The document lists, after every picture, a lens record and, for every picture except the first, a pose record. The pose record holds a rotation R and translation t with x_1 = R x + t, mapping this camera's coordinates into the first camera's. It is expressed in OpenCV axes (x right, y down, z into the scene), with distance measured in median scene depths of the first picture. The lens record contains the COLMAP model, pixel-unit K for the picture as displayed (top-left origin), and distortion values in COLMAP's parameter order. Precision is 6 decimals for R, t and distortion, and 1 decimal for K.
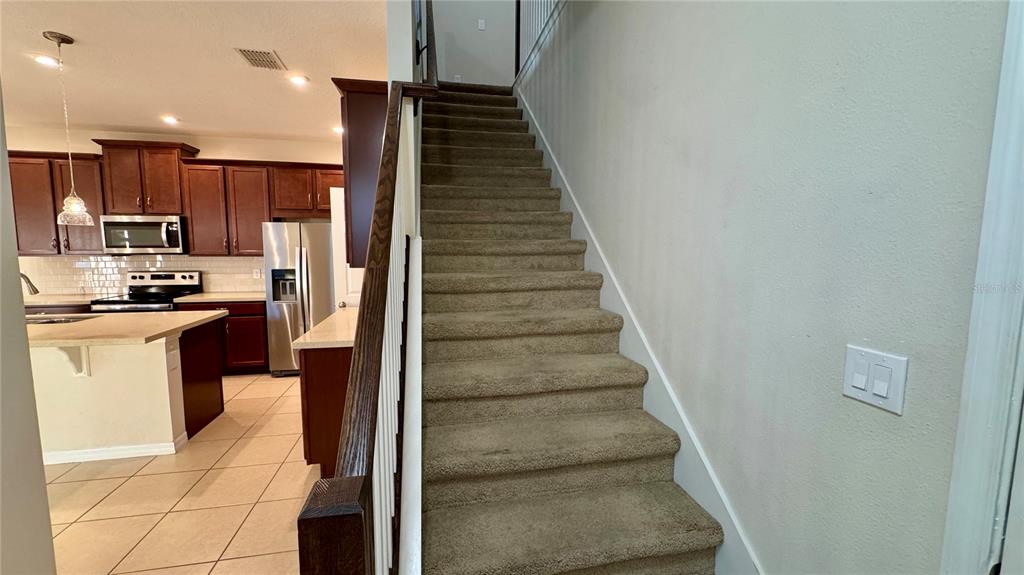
lens RADIAL K [[409.5, 0, 510.7], [0, 409.5, 285.5], [0, 0, 1]] dist [-0.002210, 0.000122]
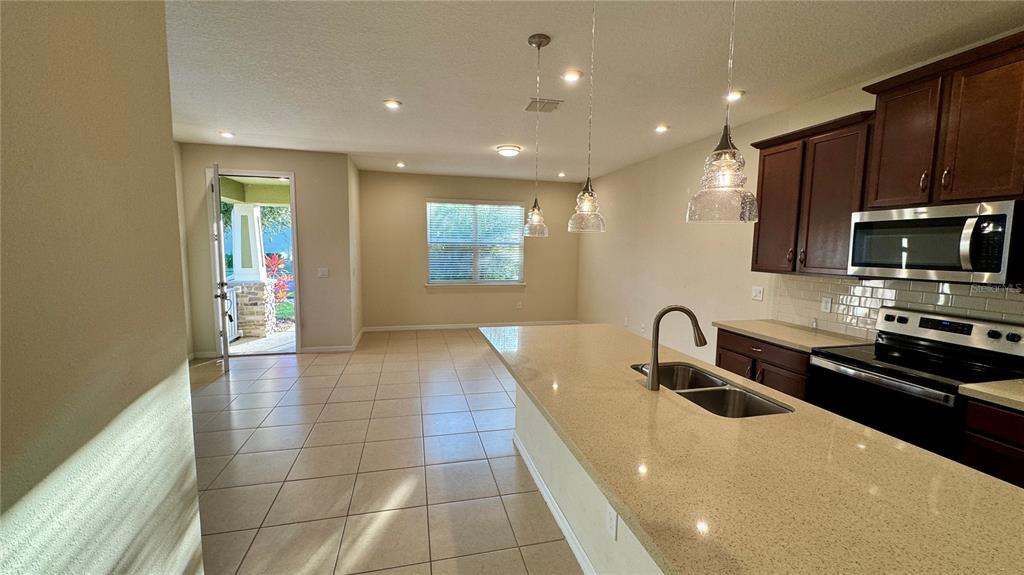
lens RADIAL K [[409.5, 0, 510.7], [0, 409.5, 285.5], [0, 0, 1]] dist [-0.002210, 0.000122]
pose [[0.038911, 0.093009, -0.994905, -0.394563], [-0.113512, 0.989625, 0.088076, -0.057616], [0.992774, 0.109507, 0.049065, 0.460742]]
